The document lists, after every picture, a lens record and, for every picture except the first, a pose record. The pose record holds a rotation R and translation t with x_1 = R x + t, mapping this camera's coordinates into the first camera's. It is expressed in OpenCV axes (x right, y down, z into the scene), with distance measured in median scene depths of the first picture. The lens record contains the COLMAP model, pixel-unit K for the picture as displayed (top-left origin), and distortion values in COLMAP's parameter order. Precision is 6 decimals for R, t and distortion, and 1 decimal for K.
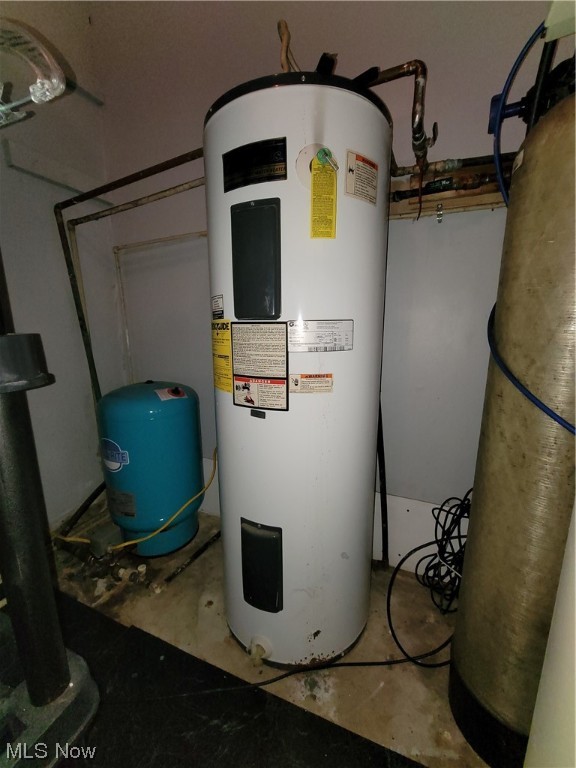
lens RADIAL K [[314.1, 0, 288.0], [0, 314.1, 384.0], [0, 0, 1]] dist [-0.006554, -0.000184]
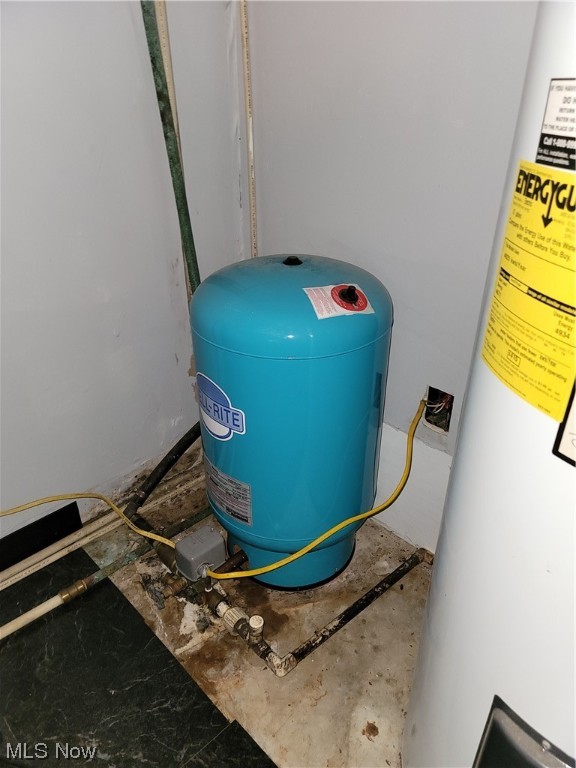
lens RADIAL K [[540.4, 0, 288.0], [0, 540.4, 384.0], [0, 0, 1]] dist [0.049499, -0.000262]
pose [[0.925535, 0.200266, -0.321370, -0.196264], [-0.080989, 0.933753, 0.348635, -0.136119], [0.369900, -0.296647, 0.880440, 0.311382]]
